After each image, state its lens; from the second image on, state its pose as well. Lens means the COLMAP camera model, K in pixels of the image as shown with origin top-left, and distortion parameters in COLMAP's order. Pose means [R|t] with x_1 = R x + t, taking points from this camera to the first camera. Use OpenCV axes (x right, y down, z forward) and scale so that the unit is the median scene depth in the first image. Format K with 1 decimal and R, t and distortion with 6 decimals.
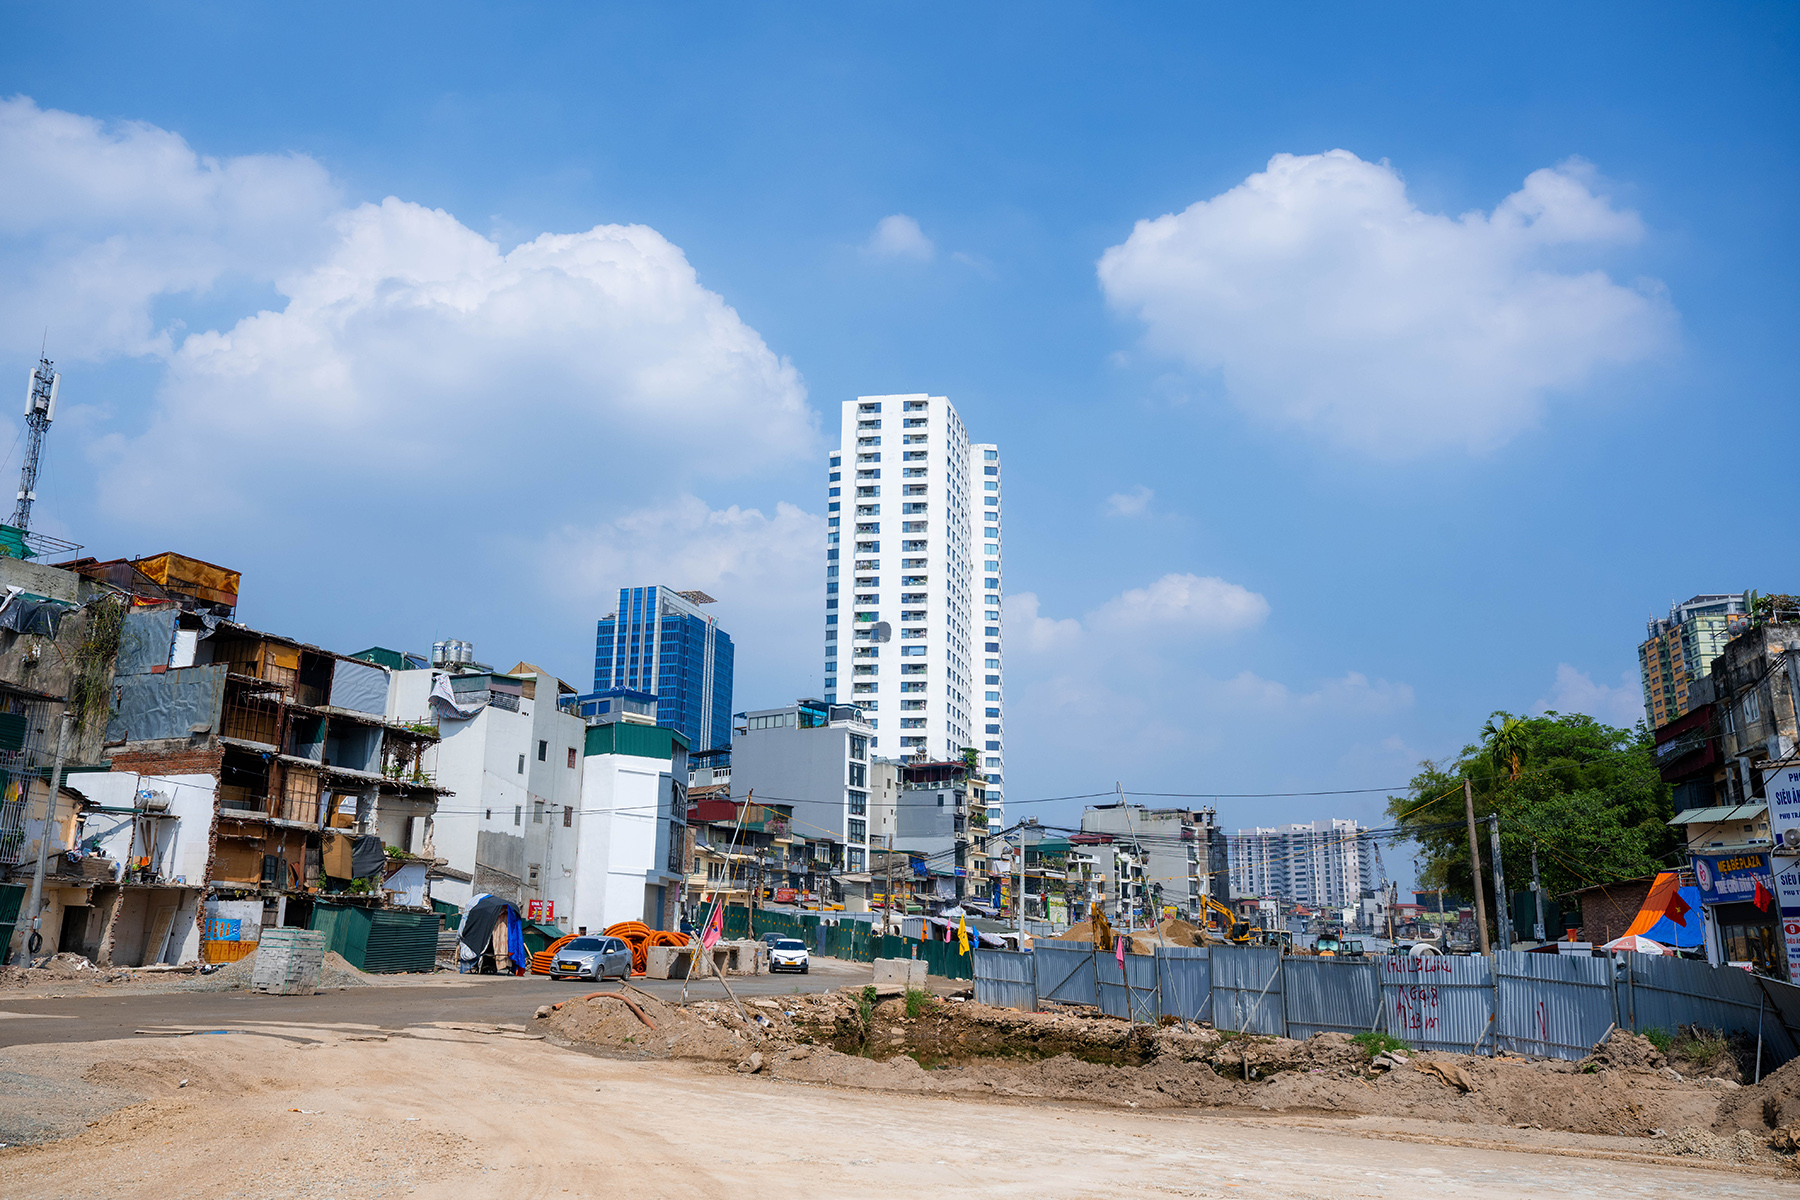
lens RADIAL K [[1396.7, 0, 899.2], [0, 1396.7, 601.7], [0, 0, 1]] dist [-0.009558, -0.001667]
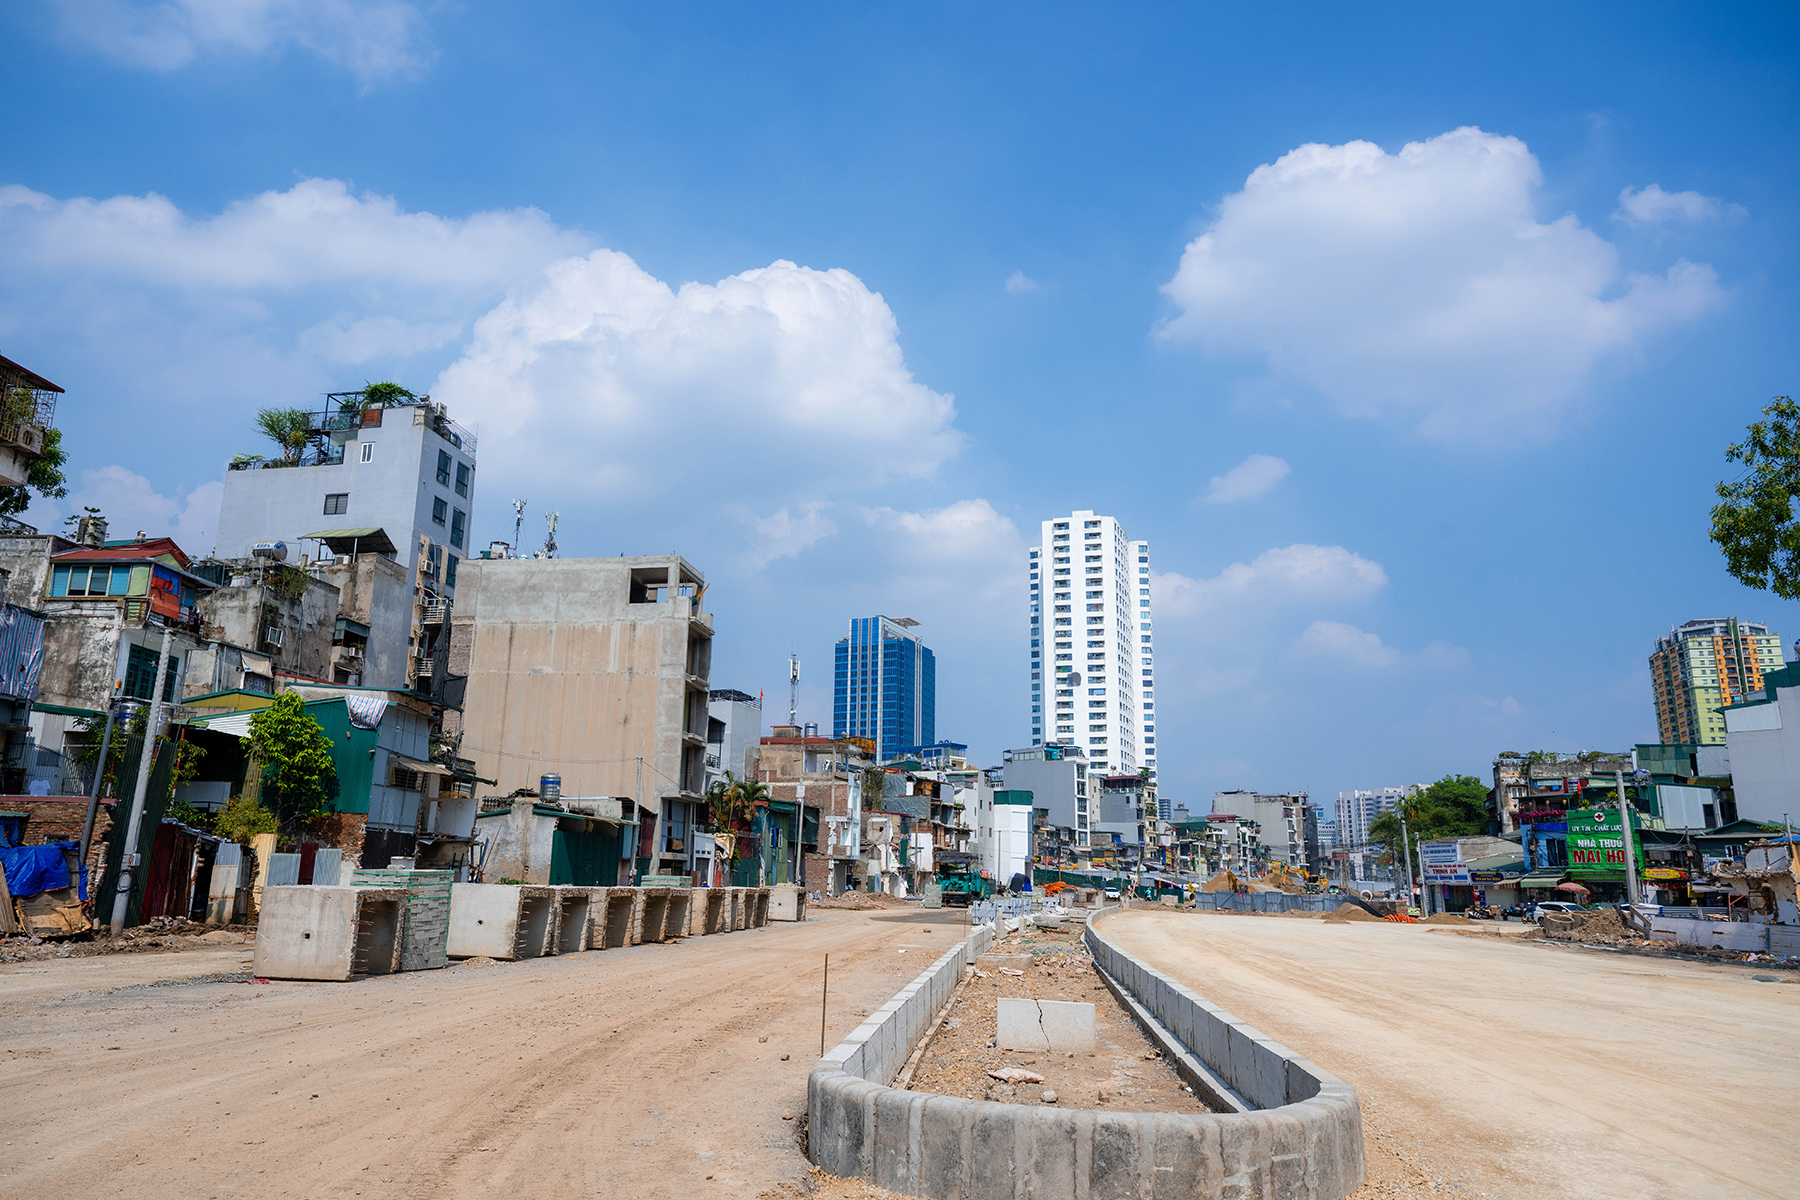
lens RADIAL K [[1239.2, 0, 901.4], [0, 1239.2, 598.9], [0, 0, 1]] dist [0.001705, -0.002717]
pose [[0.994035, -0.023334, -0.106533, -0.052894], [0.024828, 0.999611, 0.012719, -0.084730], [0.106195, -0.015288, 0.994228, -0.335786]]
